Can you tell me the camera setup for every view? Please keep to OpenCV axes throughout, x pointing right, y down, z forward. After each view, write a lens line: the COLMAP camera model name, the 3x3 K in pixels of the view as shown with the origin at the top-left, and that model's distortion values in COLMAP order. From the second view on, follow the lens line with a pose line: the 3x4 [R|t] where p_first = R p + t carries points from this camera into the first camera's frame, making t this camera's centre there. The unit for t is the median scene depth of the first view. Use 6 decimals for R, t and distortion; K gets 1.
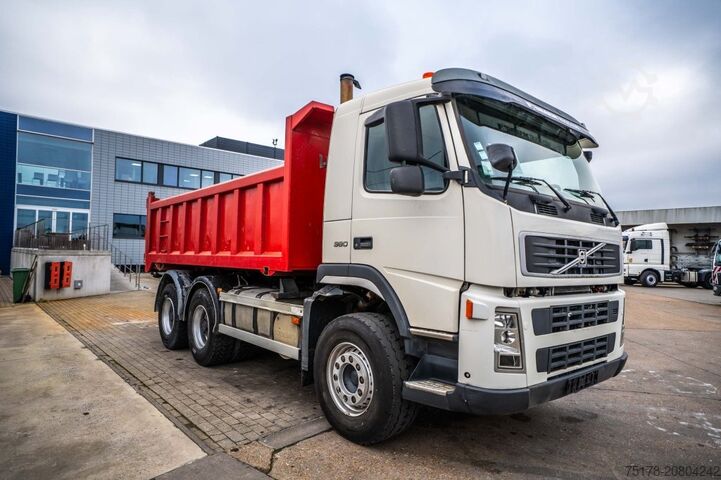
lens RADIAL K [[442.0, 0, 360.5], [0, 442.0, 240.0], [0, 0, 1]] dist [-0.017381, 0.066283]
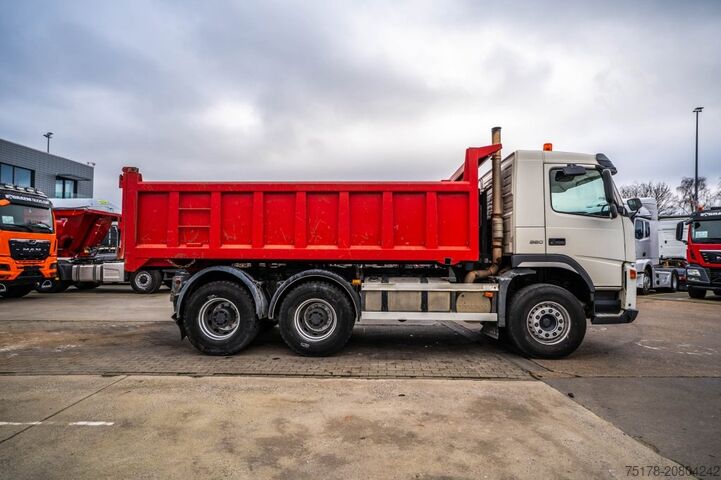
lens RADIAL K [[419.6, 0, 360.7], [0, 419.6, 238.2], [0, 0, 1]] dist [-0.023039, 0.050842]
pose [[0.681847, 0.014207, 0.731357, -1.450270], [-0.022551, 0.999744, 0.001604, 0.006691], [-0.731147, -0.017587, 0.681993, 0.388056]]
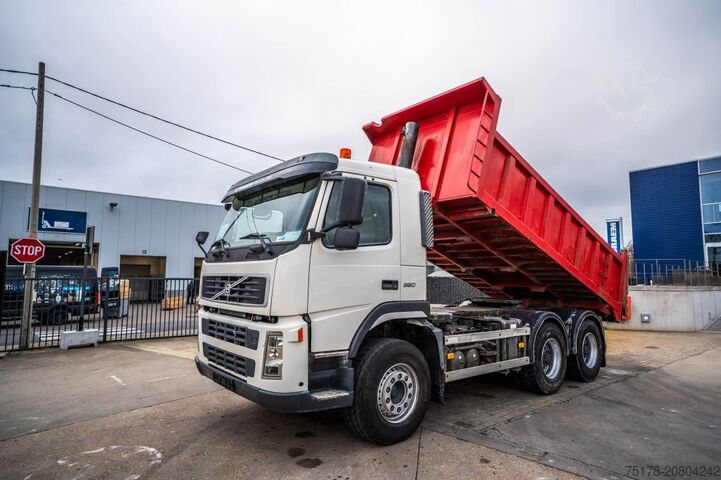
lens RADIAL K [[426.3, 0, 361.1], [0, 426.3, 237.9], [0, 0, 1]] dist [-0.018716, 0.052461]
pose [[-0.020790, -0.119976, -0.992559, 1.501856], [0.028121, 0.992311, -0.120535, 0.044085], [0.999388, -0.030418, -0.017256, 1.190600]]
